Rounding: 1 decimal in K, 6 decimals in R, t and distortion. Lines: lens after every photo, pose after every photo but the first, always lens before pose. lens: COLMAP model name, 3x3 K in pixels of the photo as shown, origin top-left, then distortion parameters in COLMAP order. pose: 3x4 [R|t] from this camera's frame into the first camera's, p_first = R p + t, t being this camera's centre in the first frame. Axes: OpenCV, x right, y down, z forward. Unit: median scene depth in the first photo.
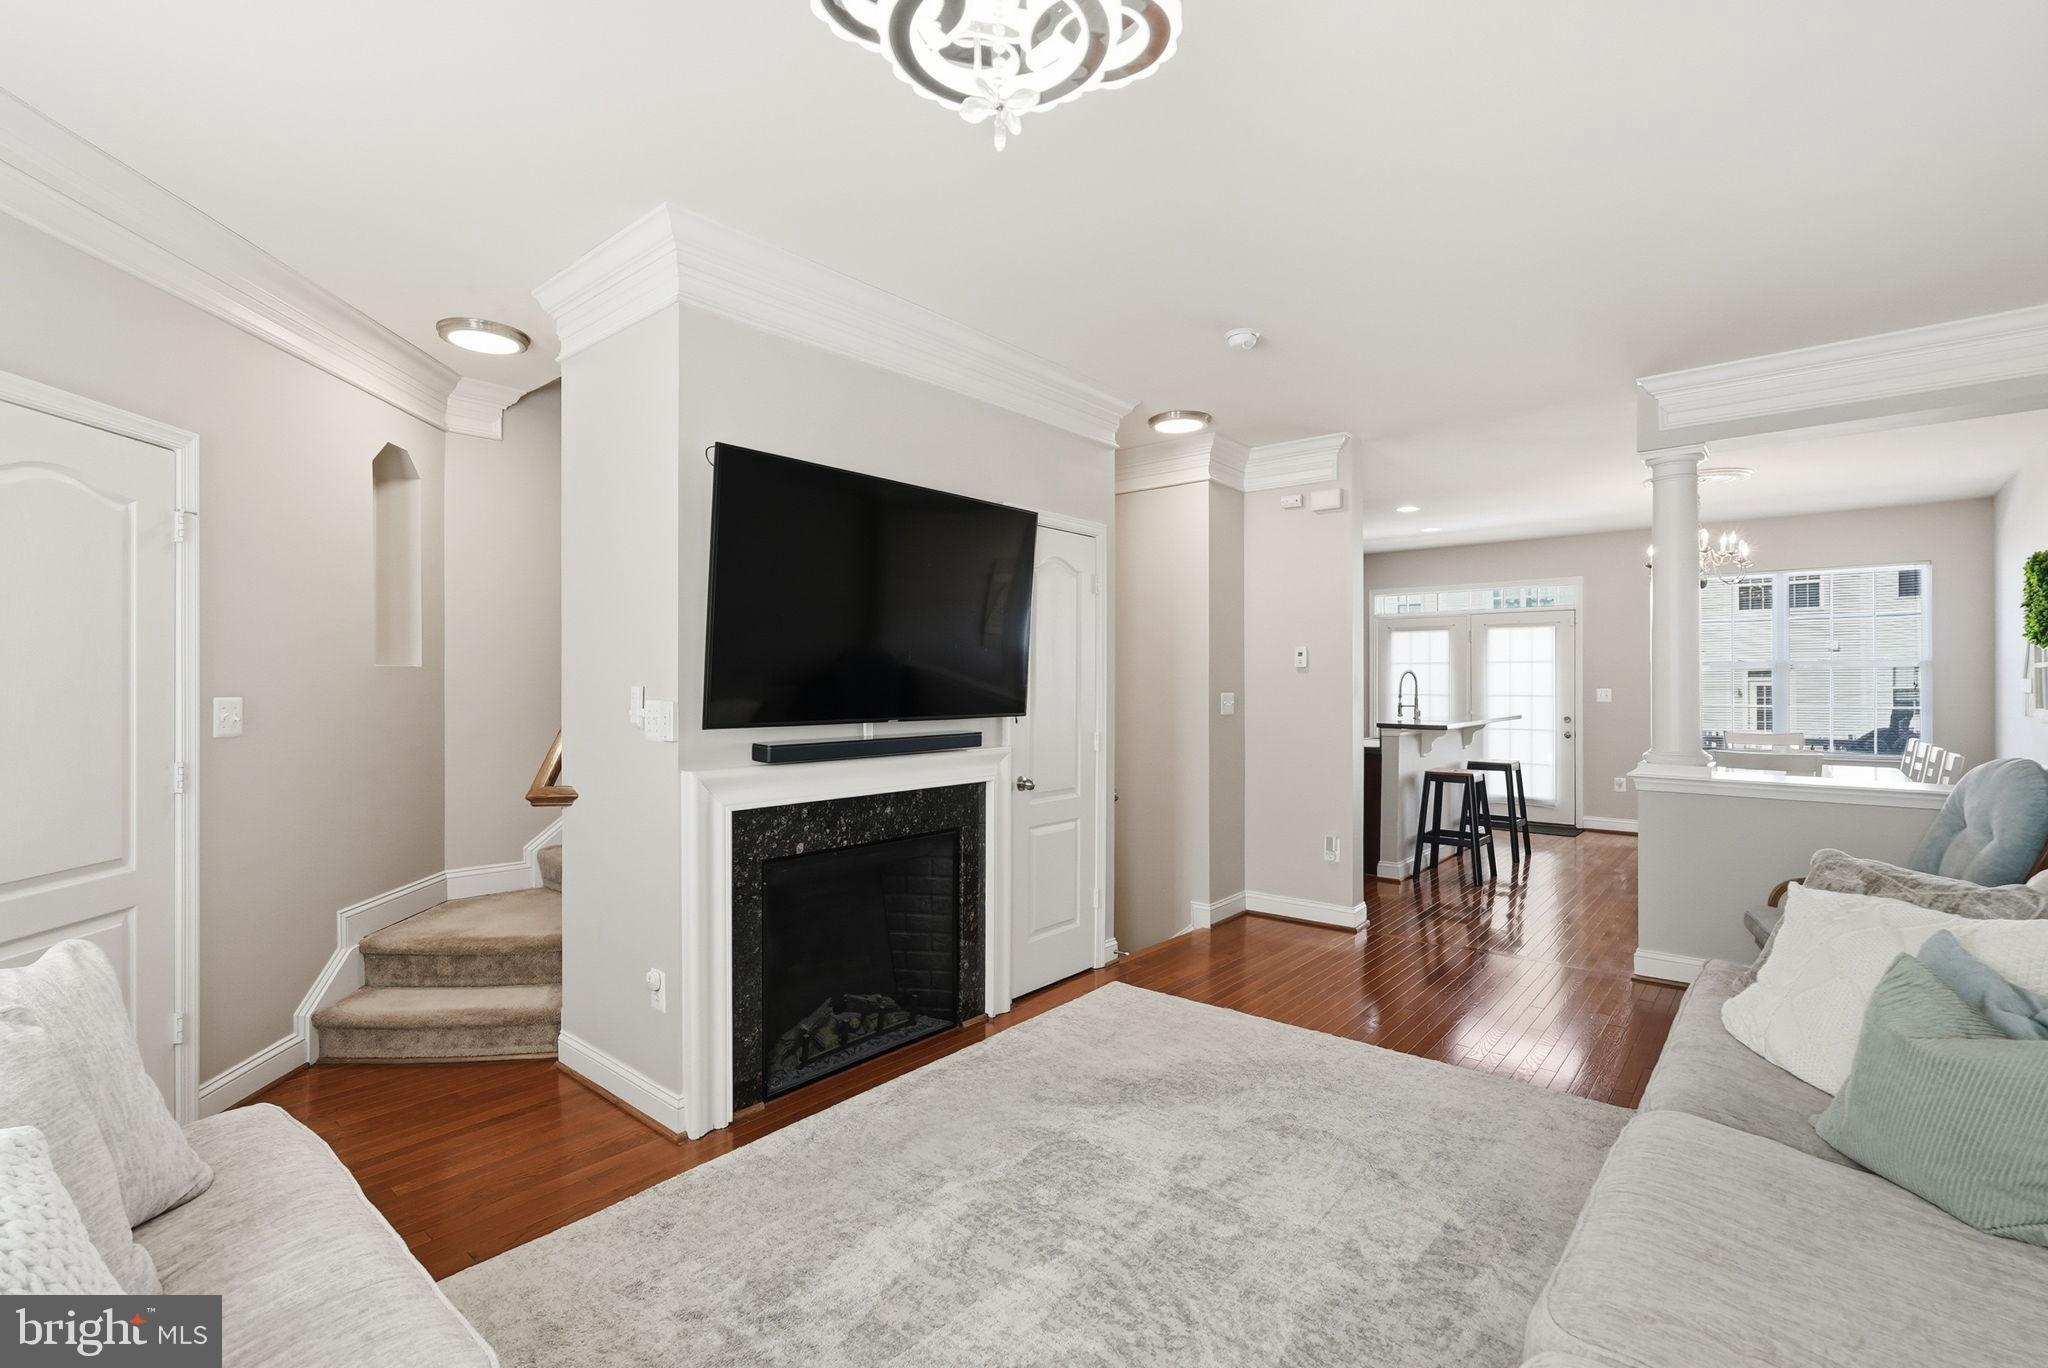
lens RADIAL K [[910.7, 0, 1035.8], [0, 910.7, 676.0], [0, 0, 1]] dist [-0.000894, 0.000353]
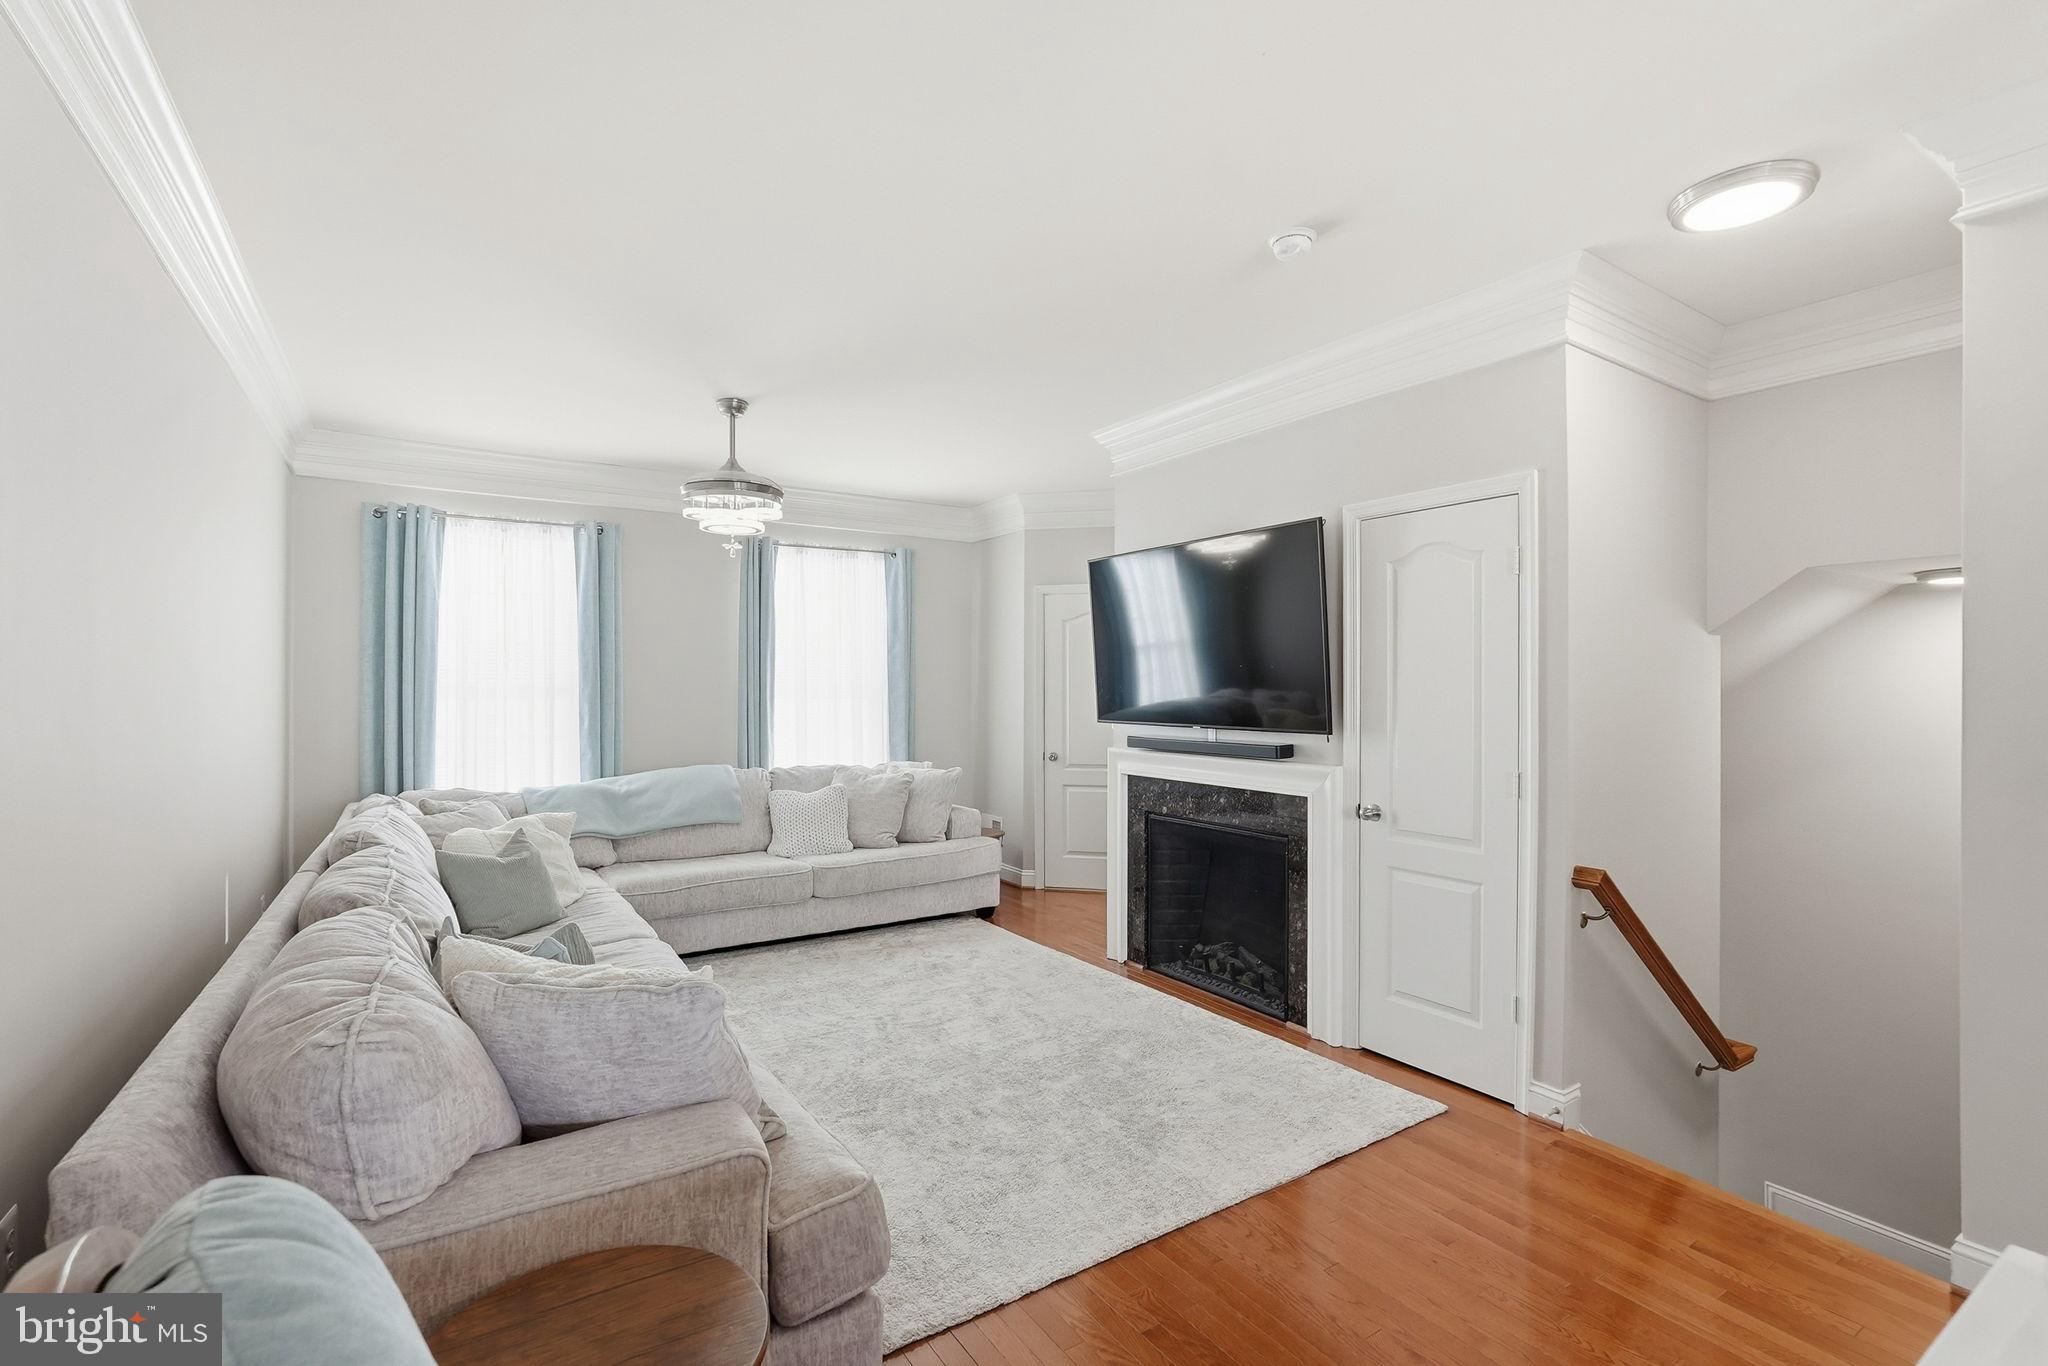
lens RADIAL K [[906.3, 0, 1012.5], [0, 906.3, 674.5], [0, 0, 1]] dist [-0.000610, 0.000144]
pose [[-0.301760, -0.016748, -0.953237, 0.555332], [0.006982, 0.999780, -0.019776, -0.000256], [0.953358, -0.012623, -0.301576, 0.557517]]
